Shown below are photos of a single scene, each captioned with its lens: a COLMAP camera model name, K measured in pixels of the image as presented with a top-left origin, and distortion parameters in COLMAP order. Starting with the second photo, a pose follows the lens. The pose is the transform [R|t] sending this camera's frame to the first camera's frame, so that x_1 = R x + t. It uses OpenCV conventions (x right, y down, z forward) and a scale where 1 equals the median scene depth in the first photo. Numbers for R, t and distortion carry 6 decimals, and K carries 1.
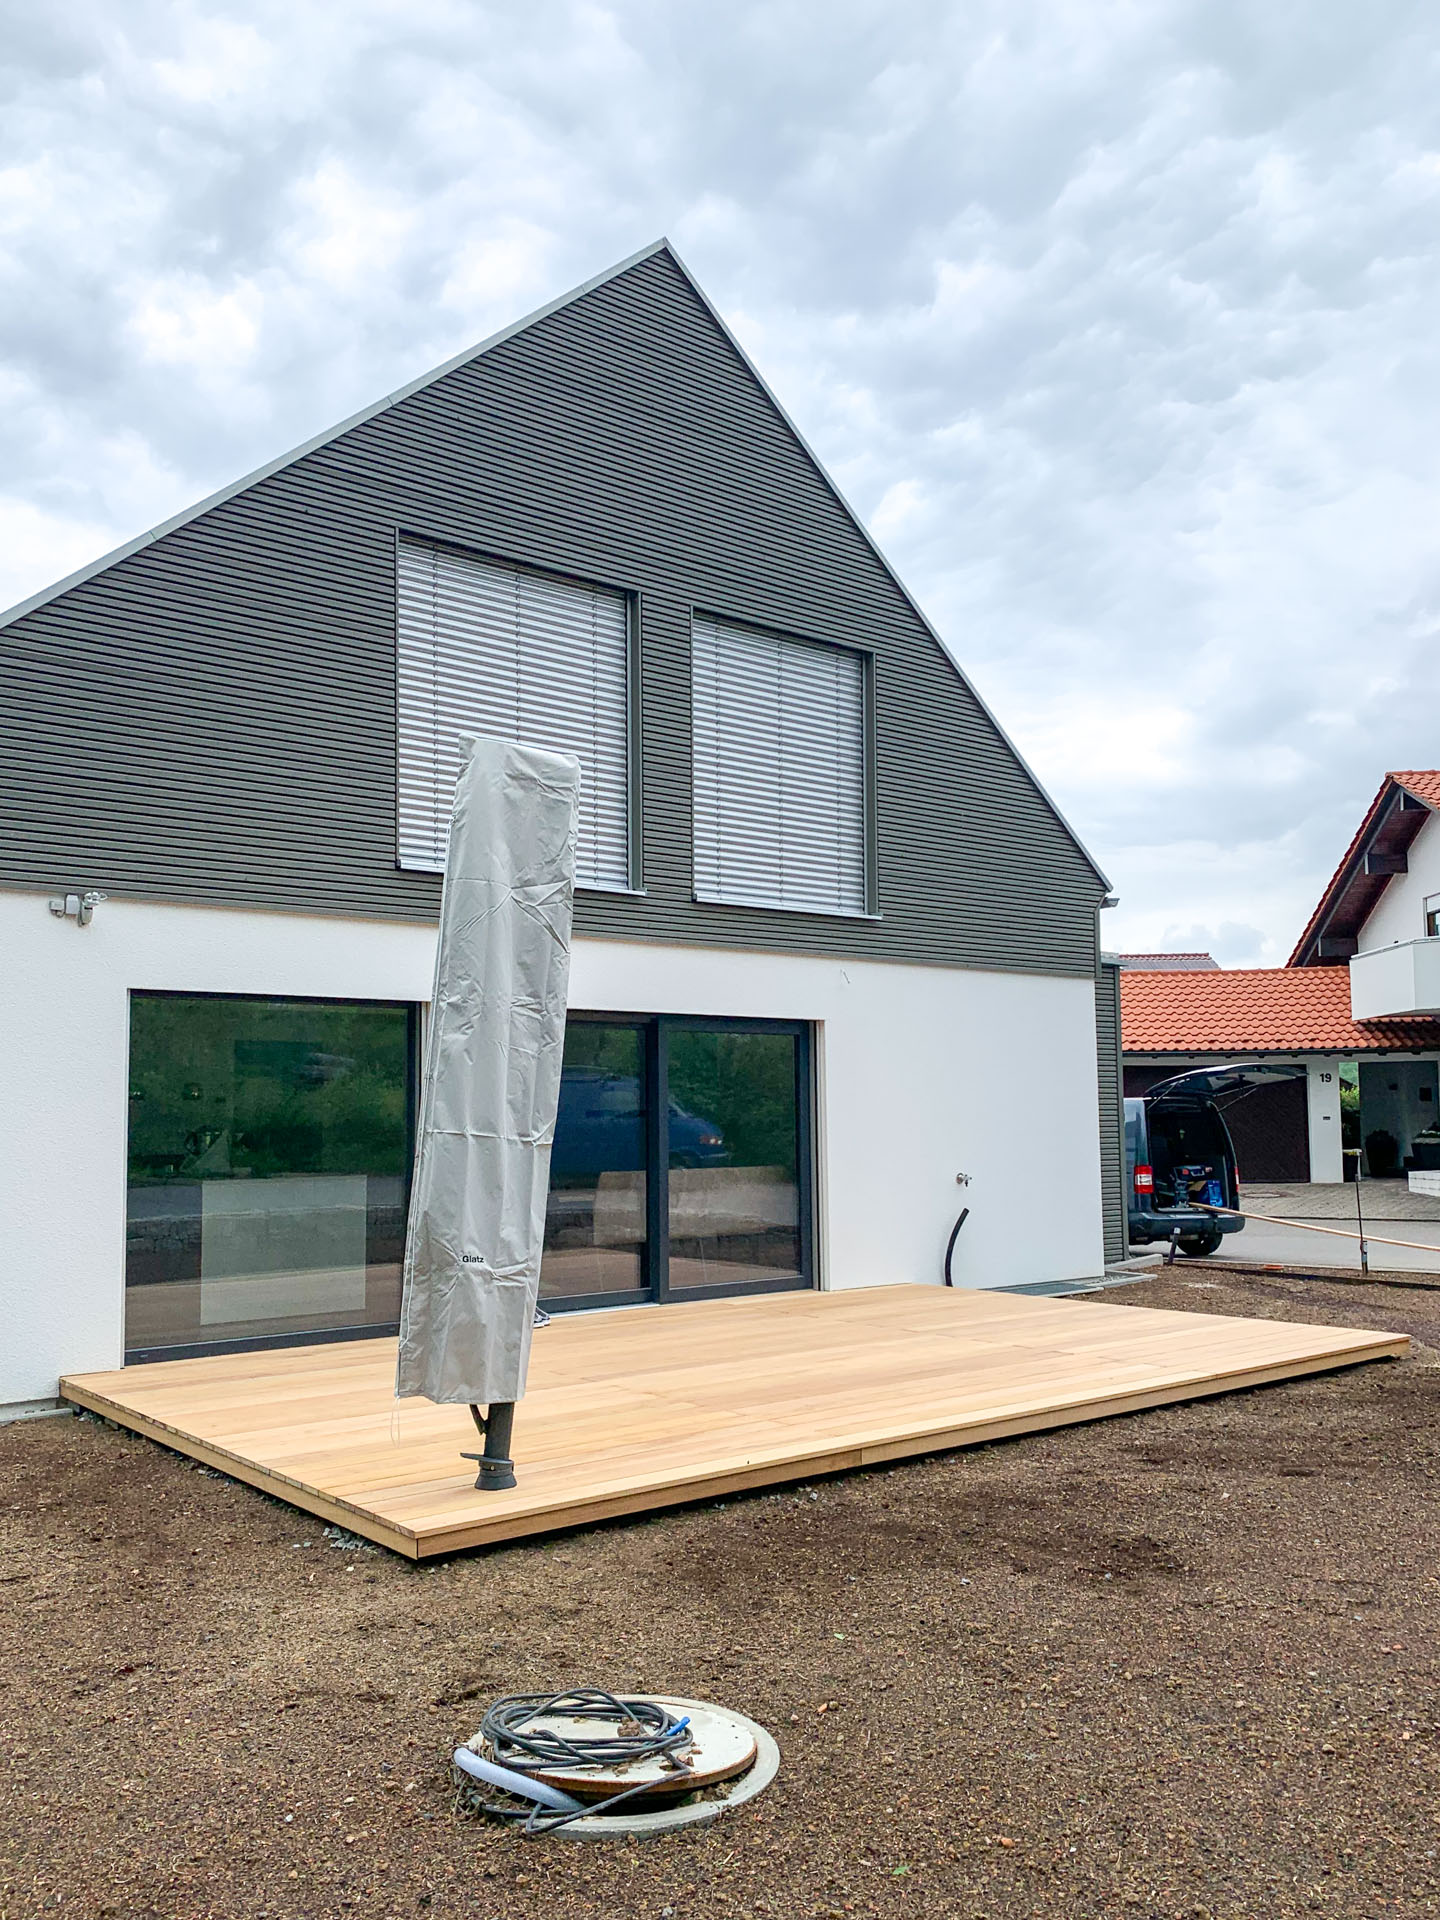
lens RADIAL K [[1615.2, 0, 720.0], [0, 1615.2, 960.0], [0, 0, 1]] dist [-0.004617, 0.002891]
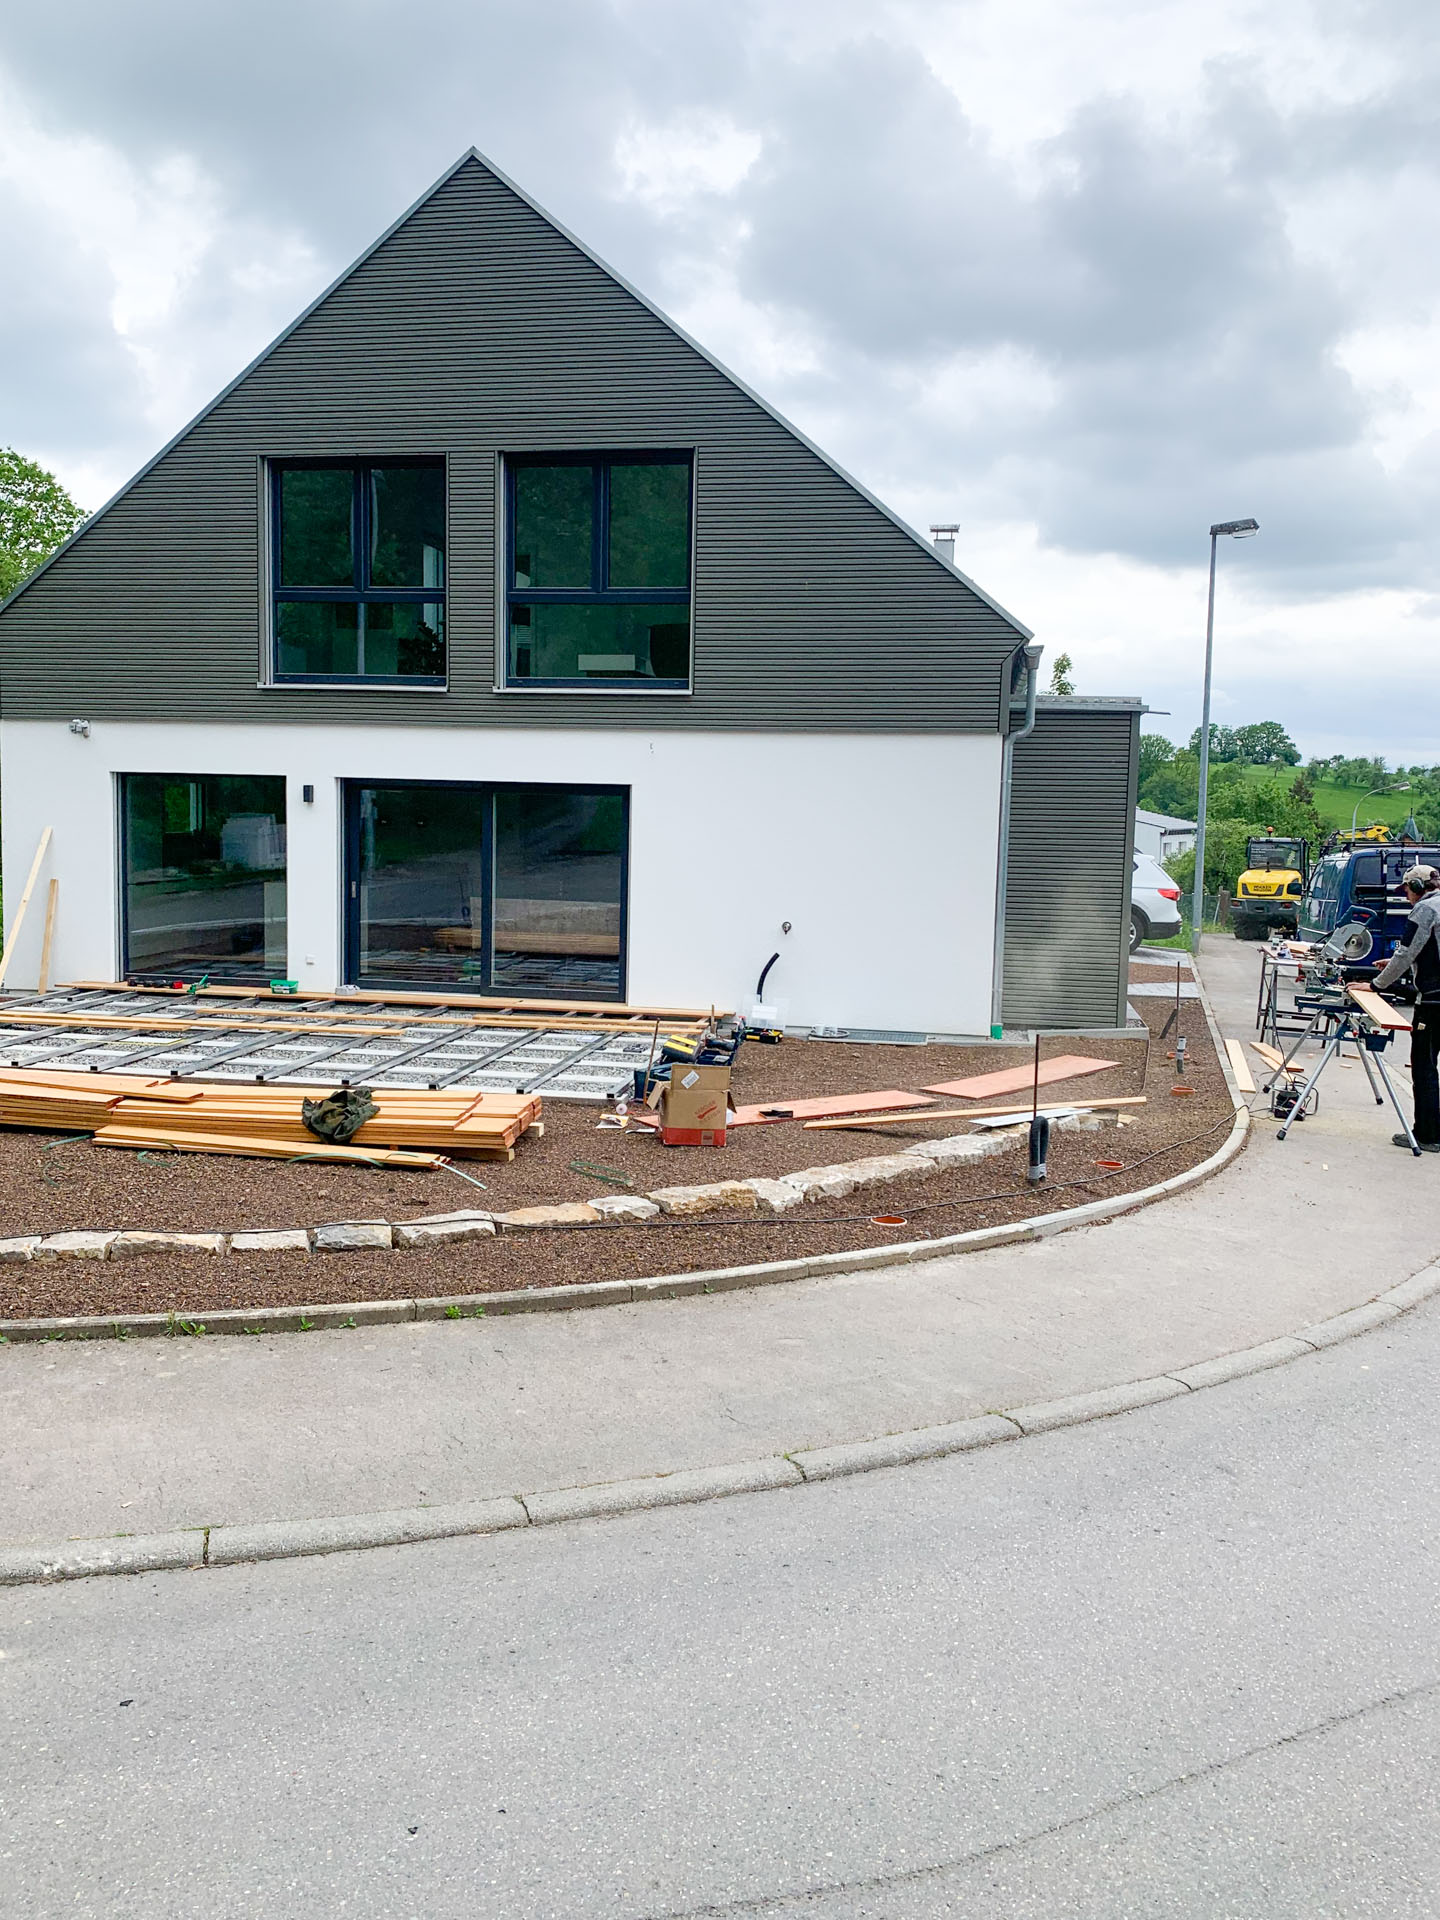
lens RADIAL K [[1615.2, 0, 720.0], [0, 1615.2, 960.0], [0, 0, 1]] dist [-0.004617, 0.002891]
pose [[0.606286, 0.085922, -0.790591, 1.132765], [0.043859, 0.989020, 0.141122, 0.000951], [0.794036, -0.120235, 0.595861, 0.349959]]
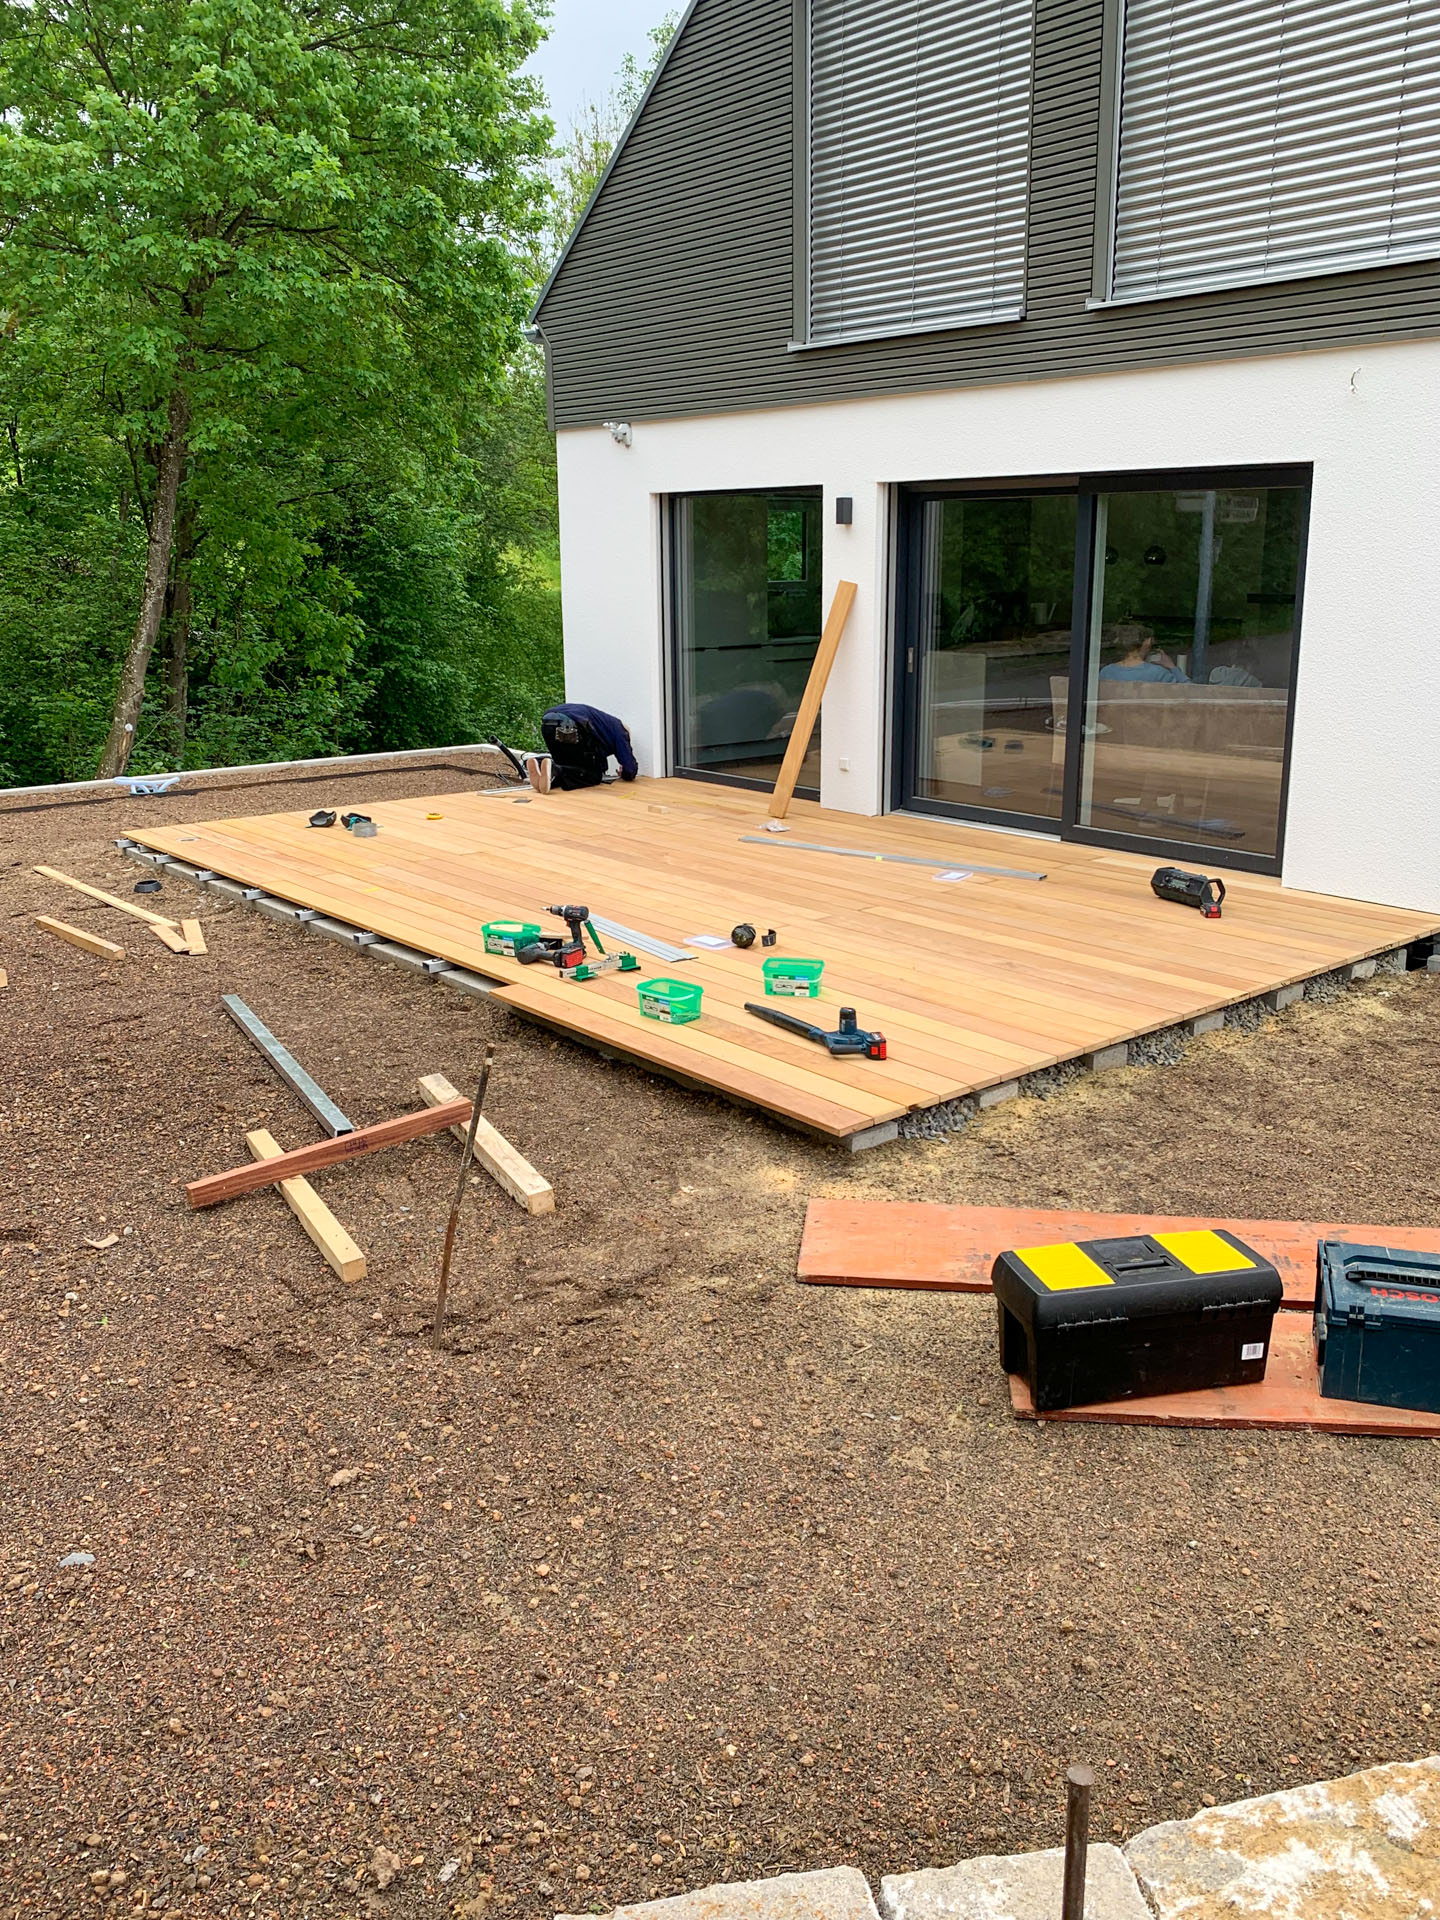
lens RADIAL K [[1615.2, 0, 720.0], [0, 1615.2, 960.0], [0, 0, 1]] dist [-0.004617, 0.002891]
pose [[-0.028195, 0.236449, -0.971235, 0.768374], [0.081330, 0.968942, 0.233530, 0.064188], [0.996288, -0.072406, -0.046550, 0.845058]]
